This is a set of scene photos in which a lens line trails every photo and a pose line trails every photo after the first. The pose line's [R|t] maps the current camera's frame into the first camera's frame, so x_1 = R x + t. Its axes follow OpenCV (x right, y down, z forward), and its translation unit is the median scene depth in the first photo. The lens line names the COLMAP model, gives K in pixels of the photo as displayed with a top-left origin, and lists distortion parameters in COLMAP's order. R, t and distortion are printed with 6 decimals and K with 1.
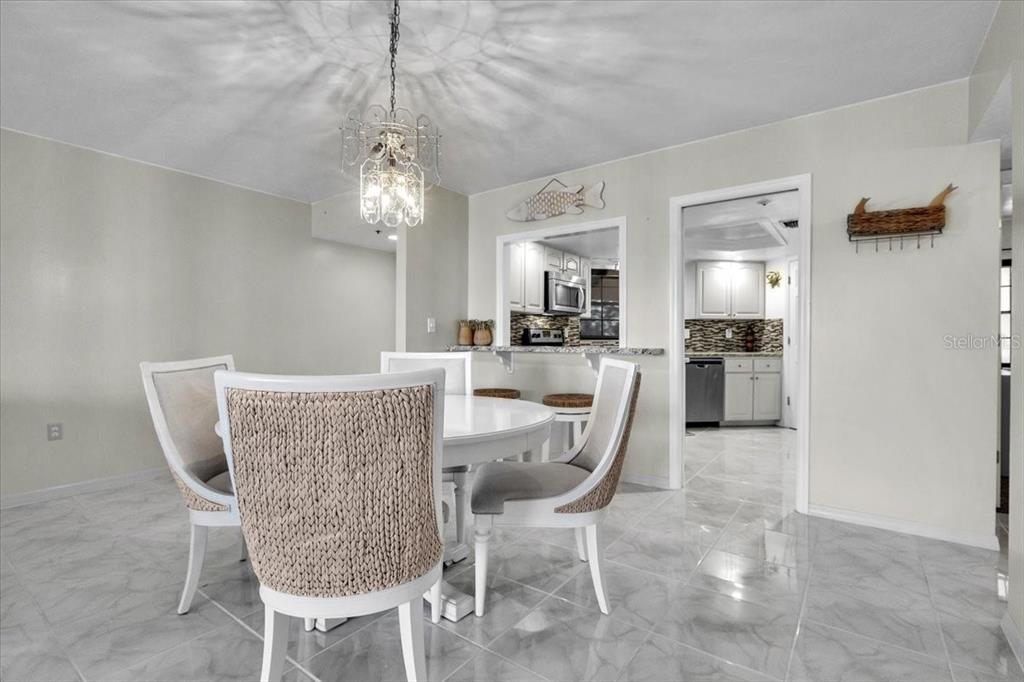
lens RADIAL K [[465.6, 0, 523.6], [0, 465.6, 337.8], [0, 0, 1]] dist [0.000435, -0.000064]
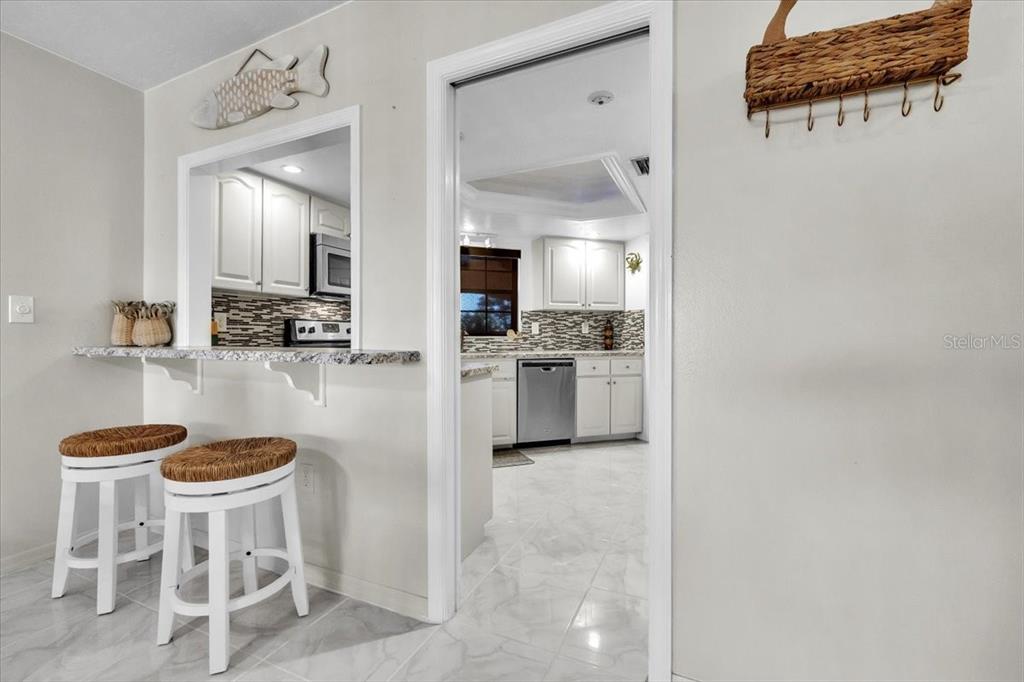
lens RADIAL K [[434.6, 0, 507.9], [0, 434.6, 331.7], [0, 0, 1]] dist [-0.000423, -0.000329]
pose [[0.982910, -0.001563, 0.184079, 0.177258], [0.002961, 0.999969, -0.007320, 0.002804], [-0.184062, 0.007740, 0.982884, 0.286849]]
